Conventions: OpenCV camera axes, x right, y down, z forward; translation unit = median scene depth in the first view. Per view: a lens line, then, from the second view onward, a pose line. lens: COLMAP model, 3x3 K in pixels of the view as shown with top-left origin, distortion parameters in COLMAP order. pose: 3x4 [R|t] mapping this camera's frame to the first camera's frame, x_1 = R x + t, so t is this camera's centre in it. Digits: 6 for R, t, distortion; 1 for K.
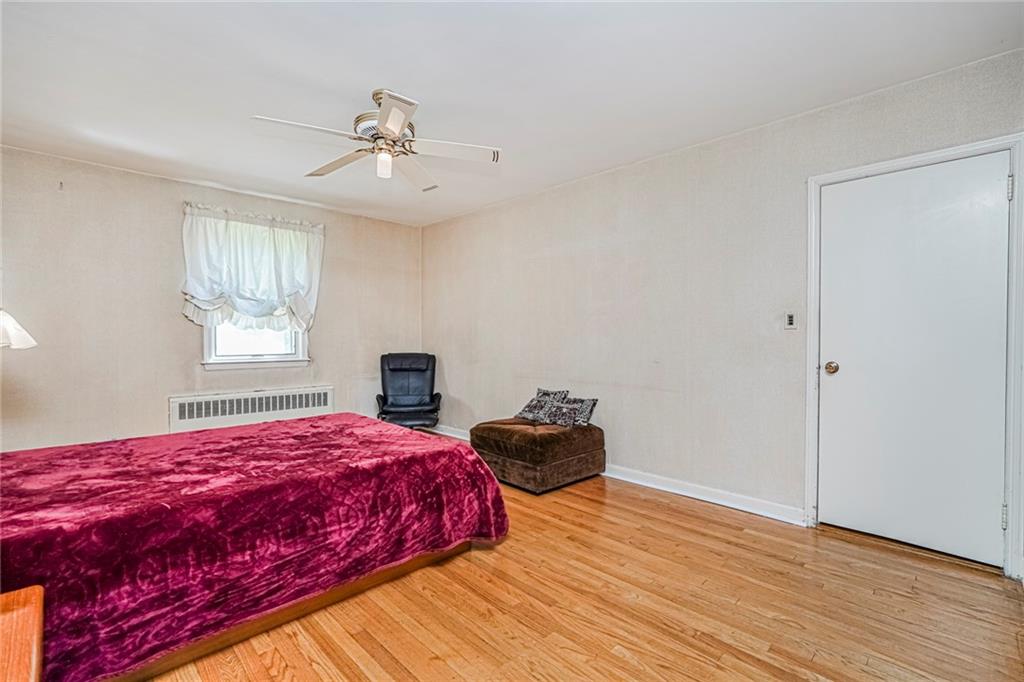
lens RADIAL K [[457.9, 0, 514.6], [0, 457.9, 344.1], [0, 0, 1]] dist [-0.017609, 0.009403]
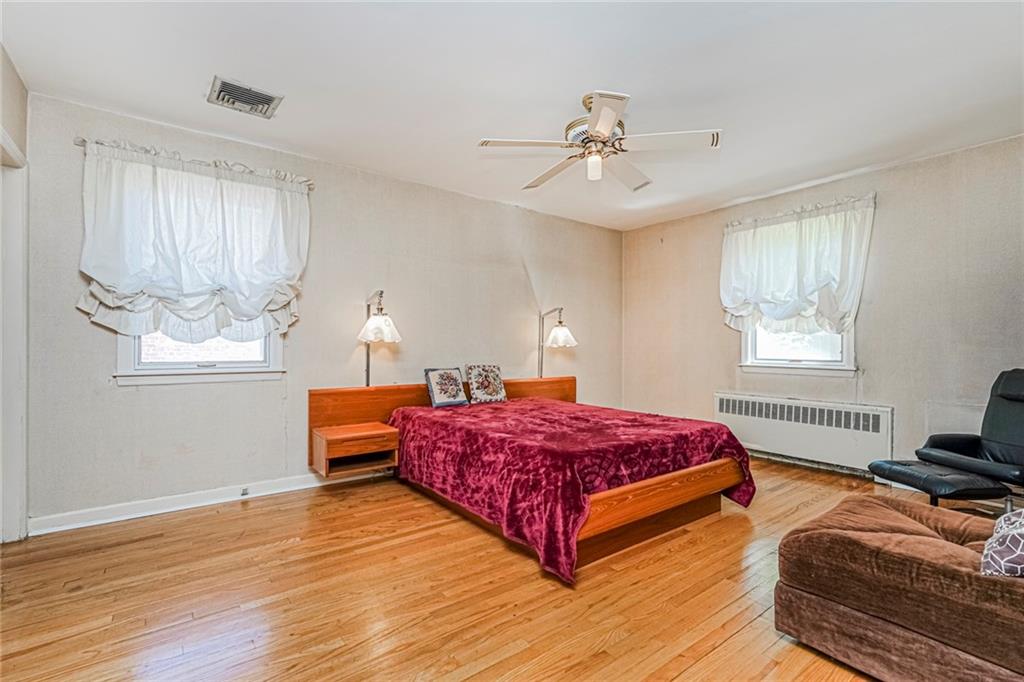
lens RADIAL K [[457.9, 0, 514.8], [0, 457.9, 342.4], [0, 0, 1]] dist [-0.017609, 0.009403]
pose [[-0.106213, -0.008457, -0.994307, 0.448896], [-0.022859, 0.999720, -0.006062, 0.006217], [0.994081, 0.022085, -0.106377, 0.563118]]
